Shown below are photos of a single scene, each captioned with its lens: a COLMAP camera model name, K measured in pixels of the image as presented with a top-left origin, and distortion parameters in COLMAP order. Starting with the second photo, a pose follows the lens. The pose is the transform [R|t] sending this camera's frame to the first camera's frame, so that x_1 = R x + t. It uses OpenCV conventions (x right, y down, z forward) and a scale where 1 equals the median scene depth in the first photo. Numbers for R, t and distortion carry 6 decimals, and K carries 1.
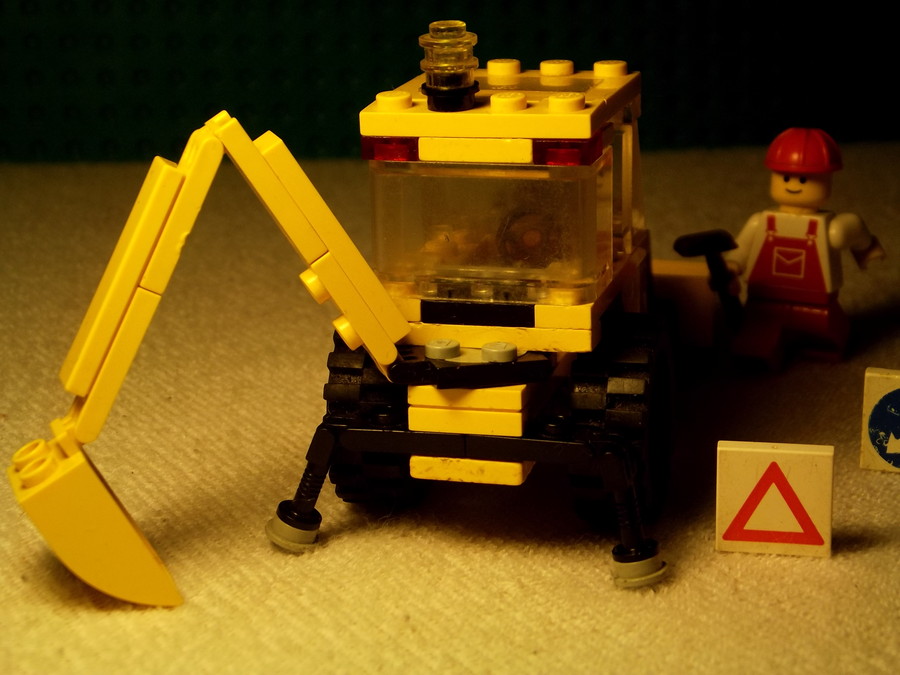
lens RADIAL K [[2518.1, 0, 450.0], [0, 2518.1, 337.5], [0, 0, 1]] dist [0.518284, -0.059548]
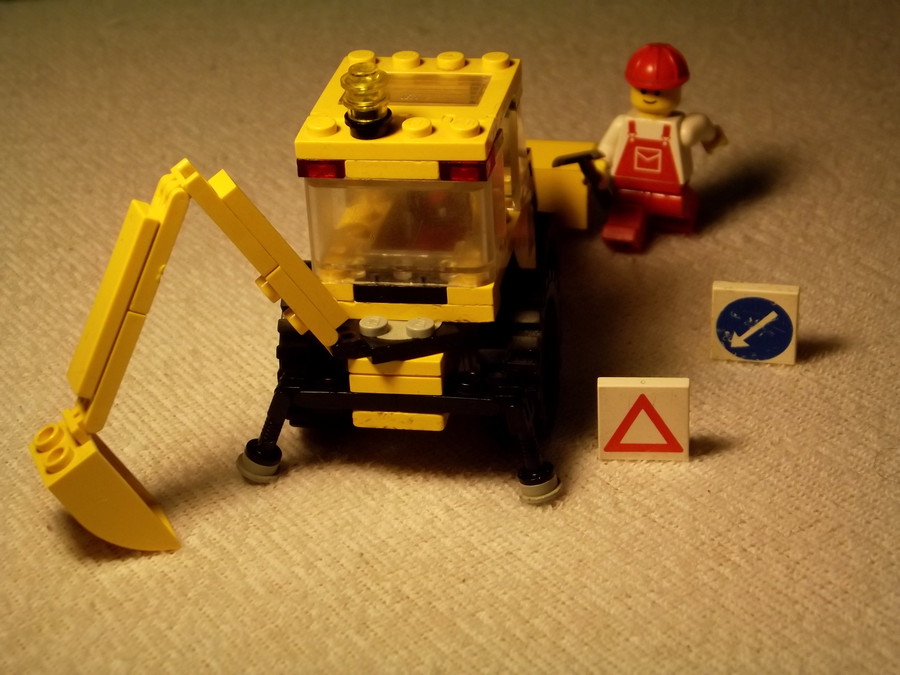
lens RADIAL K [[2608.5, 0, 450.0], [0, 2608.5, 337.5], [0, 0, 1]] dist [0.523950, 0.417851]
pose [[0.996900, -0.062162, 0.048241, -0.027733], [0.050805, 0.976674, 0.208631, -0.253678], [-0.060085, -0.205534, 0.976804, -0.249892]]
